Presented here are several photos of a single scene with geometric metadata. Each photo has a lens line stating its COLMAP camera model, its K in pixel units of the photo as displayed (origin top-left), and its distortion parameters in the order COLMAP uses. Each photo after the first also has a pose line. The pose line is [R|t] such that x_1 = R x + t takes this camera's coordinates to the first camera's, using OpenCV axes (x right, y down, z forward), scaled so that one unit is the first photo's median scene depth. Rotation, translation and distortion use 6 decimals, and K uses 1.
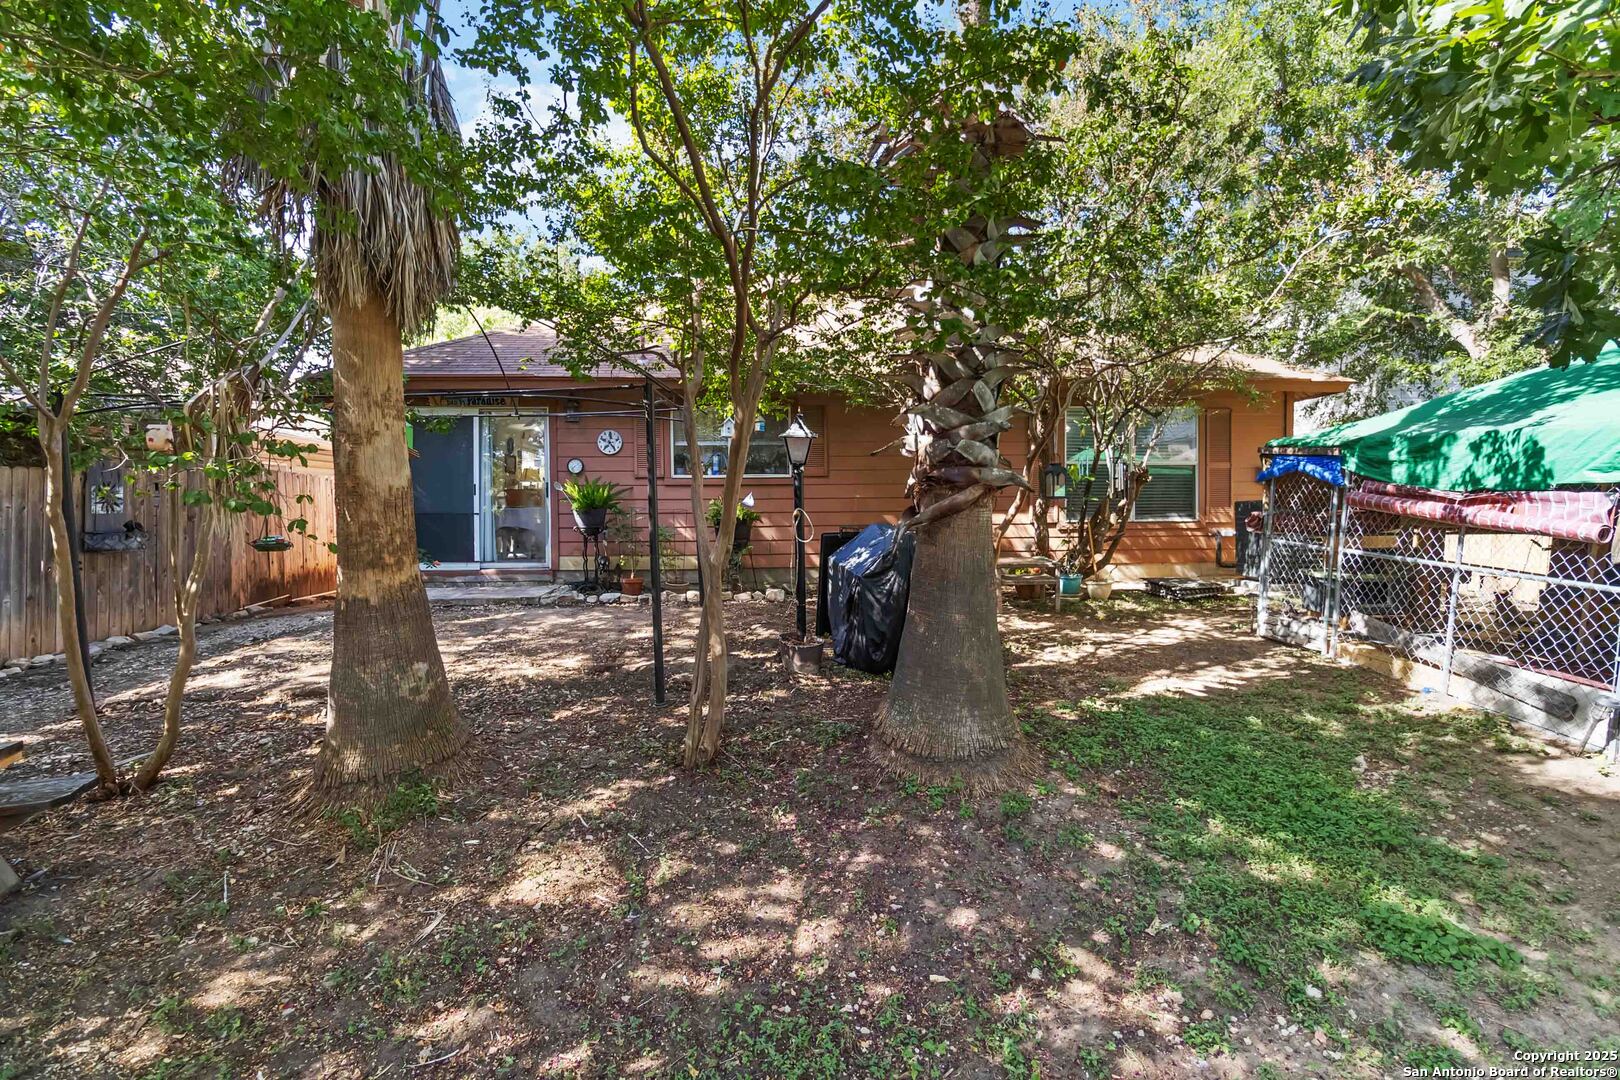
lens RADIAL K [[762.5, 0, 810.0], [0, 762.5, 540.0], [0, 0, 1]] dist [0.003181, 0.000959]
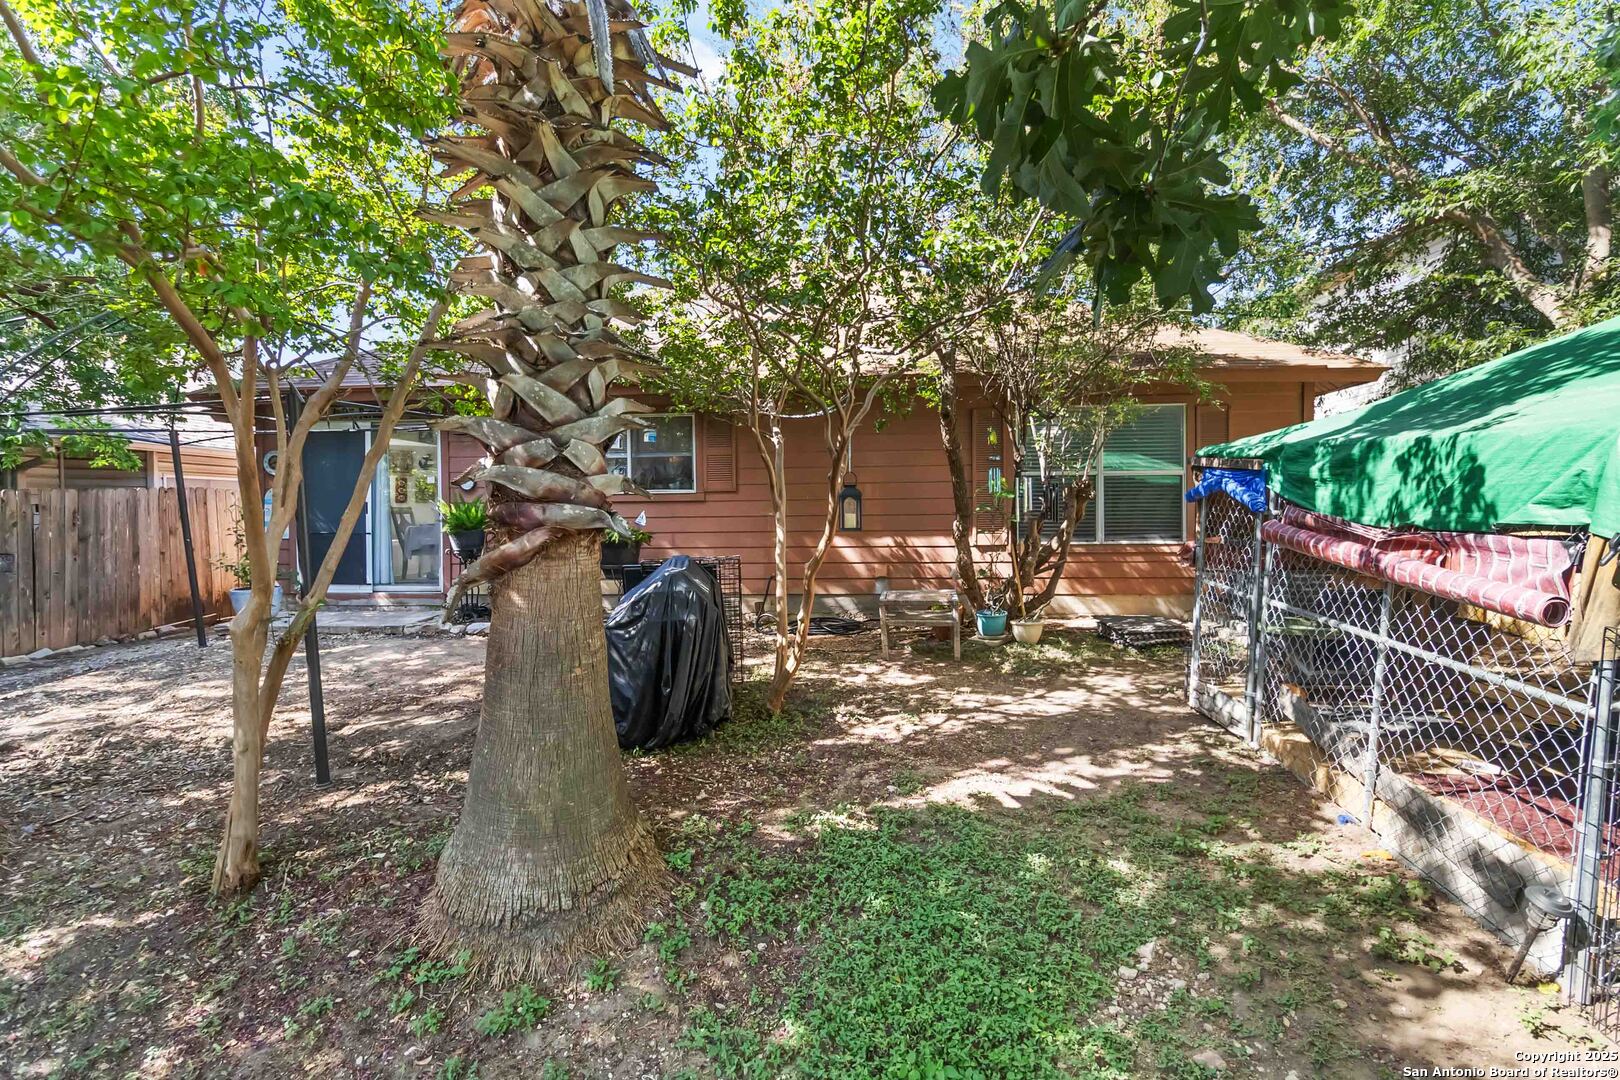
lens RADIAL K [[761.9, 0, 816.8], [0, 761.9, 518.4], [0, 0, 1]] dist [0.001900, 0.000027]
pose [[0.988500, -0.000286, -0.151221, 0.428551], [-0.003912, 0.999615, -0.027463, -0.048882], [0.151170, 0.027739, 0.988118, 0.243340]]
